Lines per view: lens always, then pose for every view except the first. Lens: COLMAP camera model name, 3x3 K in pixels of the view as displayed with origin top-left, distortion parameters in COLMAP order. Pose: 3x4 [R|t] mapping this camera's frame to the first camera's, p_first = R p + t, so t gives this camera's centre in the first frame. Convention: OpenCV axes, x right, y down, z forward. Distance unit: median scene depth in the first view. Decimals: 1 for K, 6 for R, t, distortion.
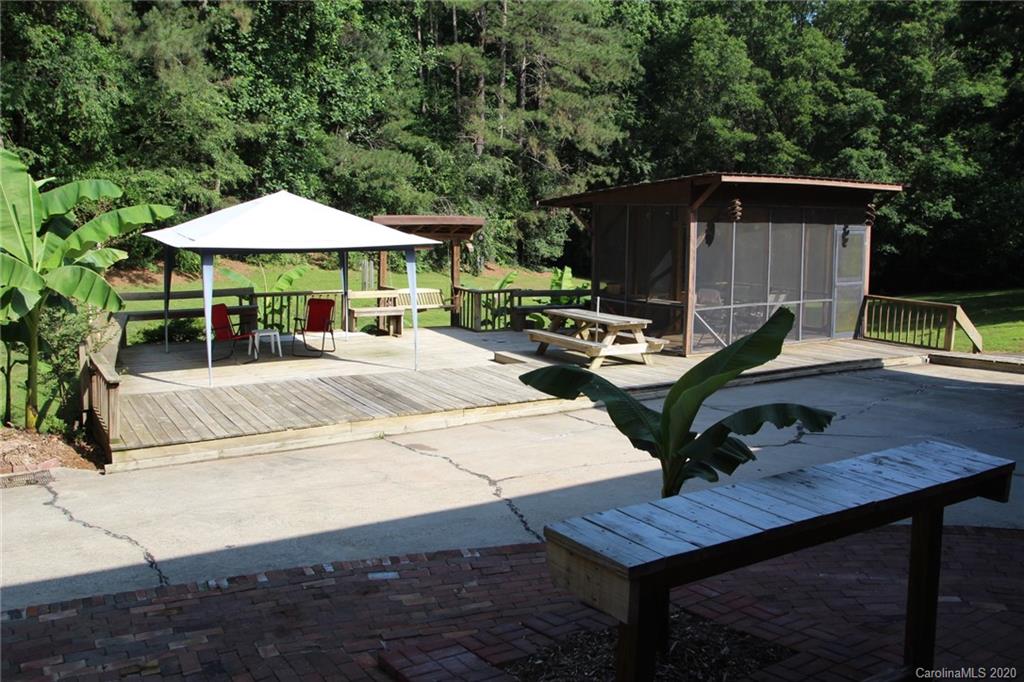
lens RADIAL K [[911.4, 0, 517.8], [0, 911.4, 350.1], [0, 0, 1]] dist [-0.126527, 0.087370]
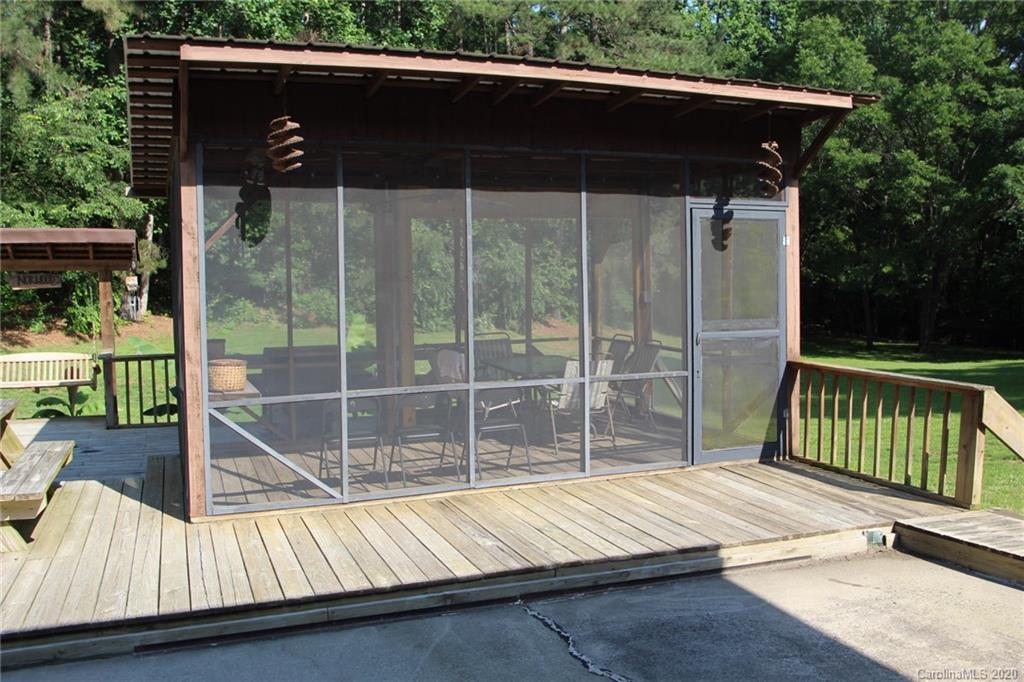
lens RADIAL K [[911.4, 0, 509.8], [0, 911.4, 347.8], [0, 0, 1]] dist [-0.126527, 0.087370]
pose [[0.978303, -0.007830, -0.207033, 0.105301], [-0.006428, 0.997657, -0.068105, -0.011301], [0.207081, 0.067958, 0.975961, 0.166534]]
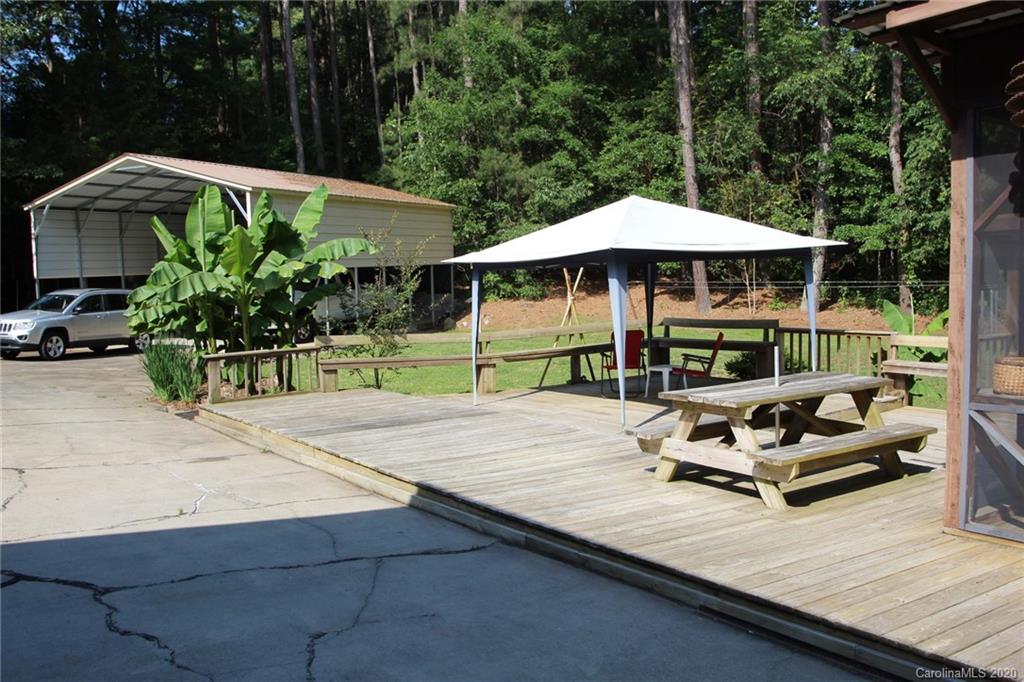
lens RADIAL K [[911.4, 0, 511.3], [0, 911.4, 344.2], [0, 0, 1]] dist [-0.126527, 0.087370]
pose [[0.018387, 0.052646, -0.998444, 0.137221], [-0.121264, 0.991358, 0.050039, -0.016389], [0.992450, 0.120156, 0.024613, 0.209503]]
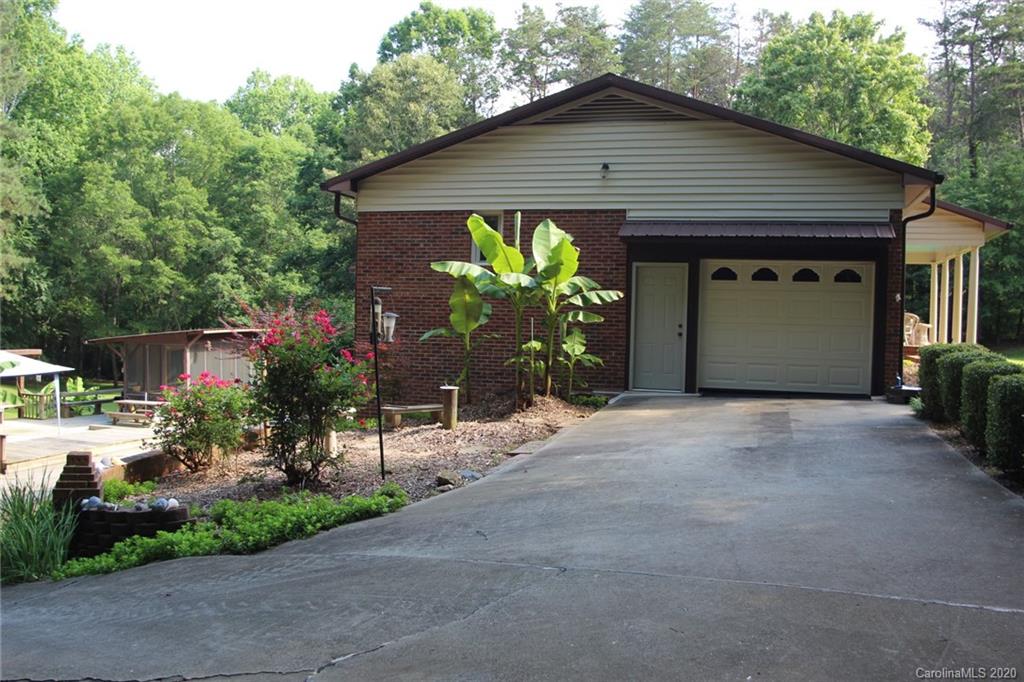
lens RADIAL K [[911.4, 0, 511.4], [0, 911.4, 339.5], [0, 0, 1]] dist [-0.126527, 0.087370]
pose [[0.766190, -0.019107, 0.642330, -0.135768], [0.093181, 0.992297, -0.081632, 0.014714], [-0.635822, 0.122399, 0.762069, -0.246956]]
